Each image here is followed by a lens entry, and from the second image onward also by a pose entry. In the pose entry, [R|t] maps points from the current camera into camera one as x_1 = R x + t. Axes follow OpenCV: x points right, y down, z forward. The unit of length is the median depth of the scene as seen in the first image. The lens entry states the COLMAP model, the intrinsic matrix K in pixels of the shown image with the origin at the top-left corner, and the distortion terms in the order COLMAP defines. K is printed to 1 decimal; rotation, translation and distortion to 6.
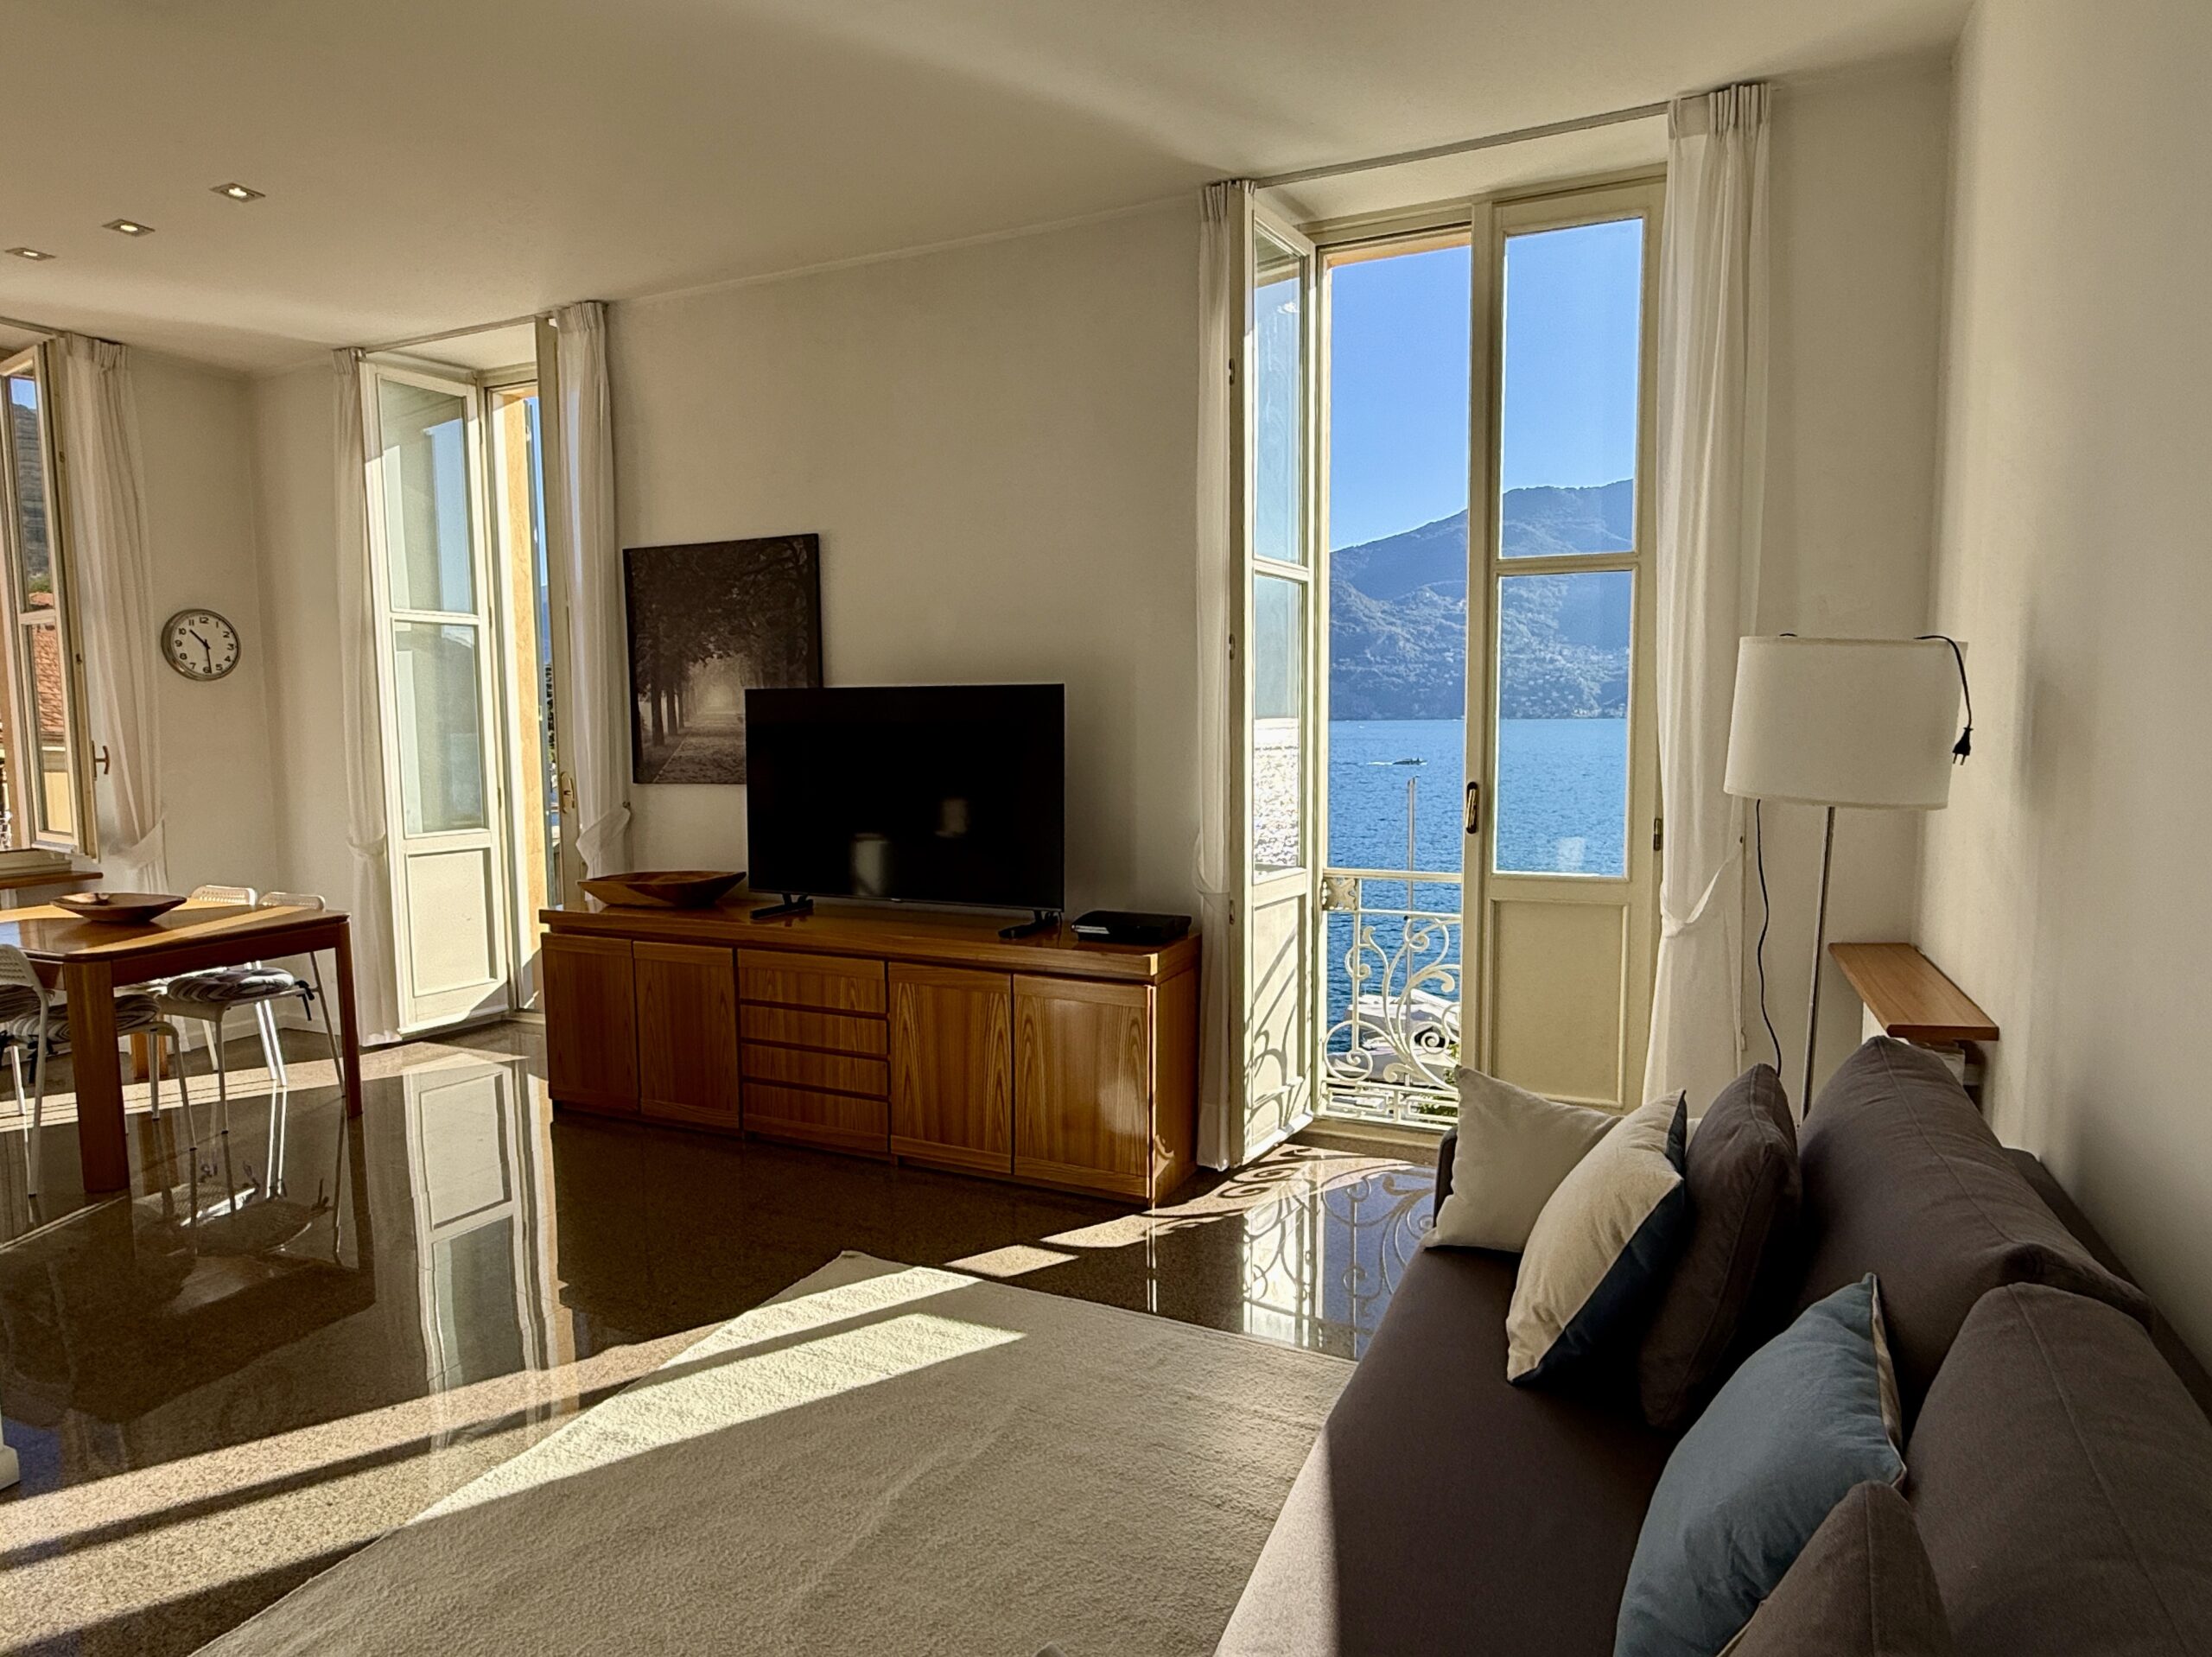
lens RADIAL K [[1278.2, 0, 1106.0], [0, 1278.2, 828.5], [0, 0, 1]] dist [0.003118, 0.000955]
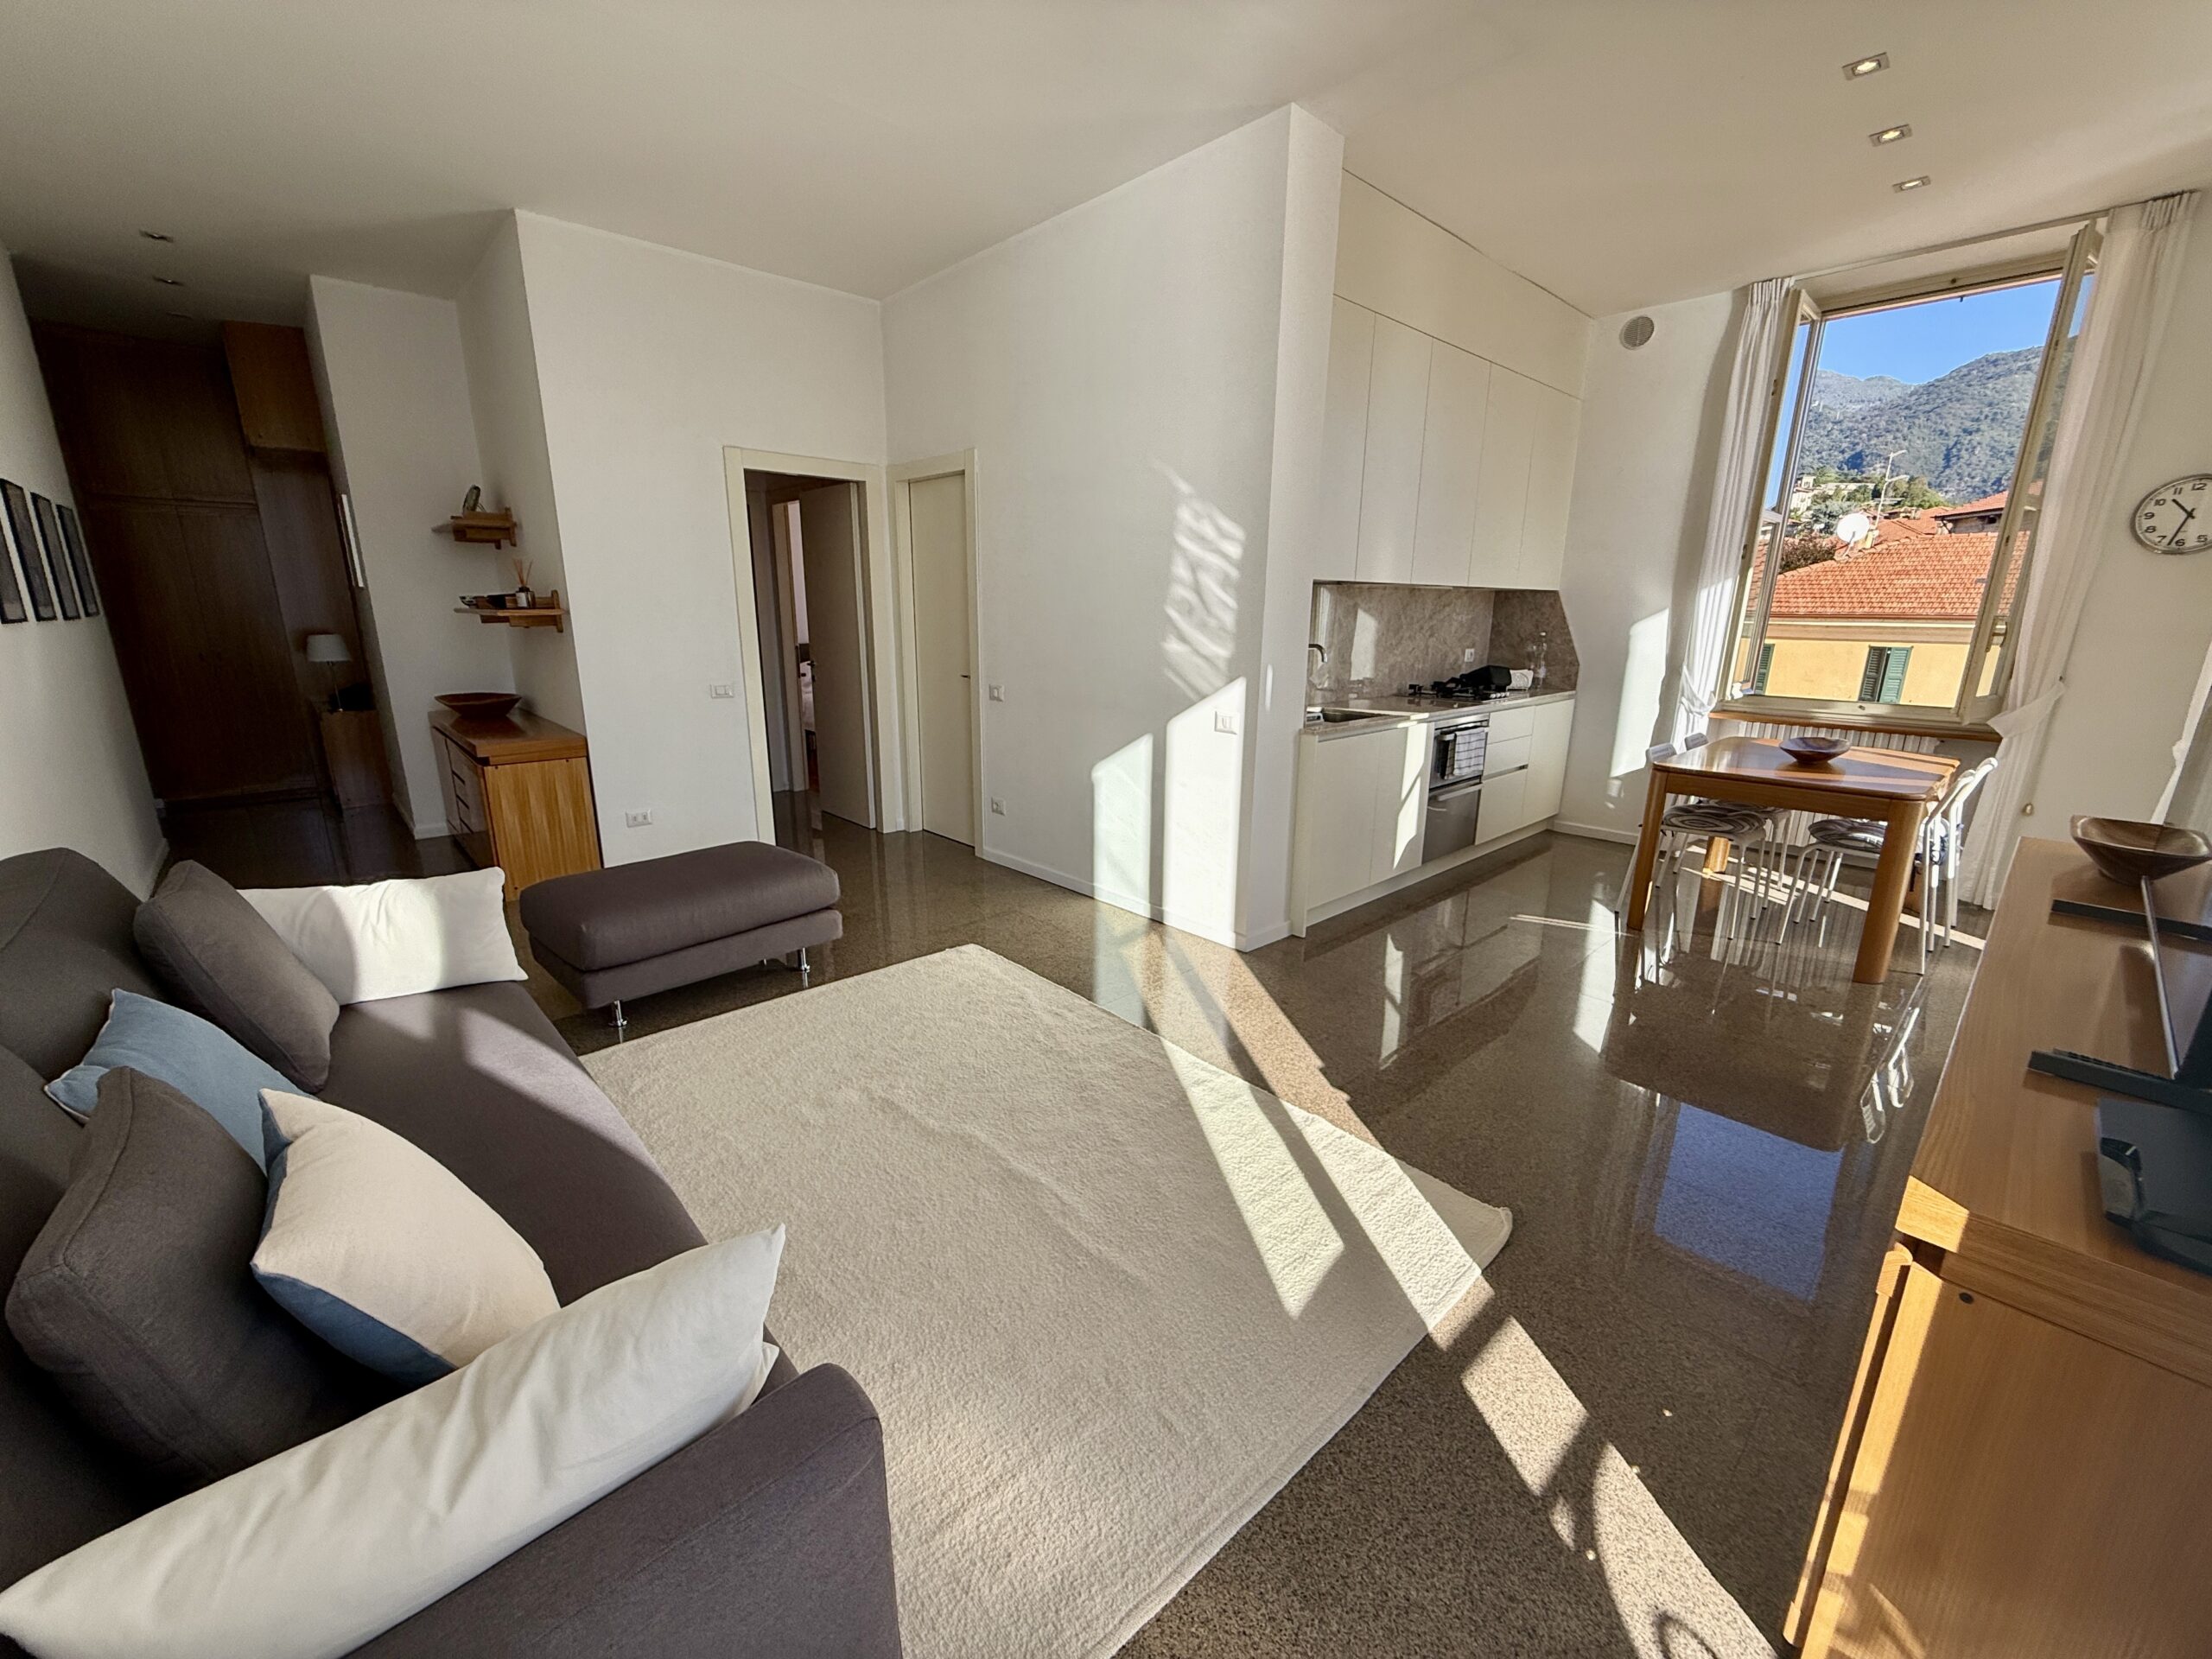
lens RADIAL K [[883.5, 0, 1099.4], [0, 883.5, 829.6], [0, 0, 1]] dist [-0.000242, -0.000003]
pose [[-0.390476, 0.233660, -0.890467, 0.273843], [-0.084599, 0.954054, 0.287442, -0.050575], [0.916718, 0.187572, -0.352768, 0.646967]]
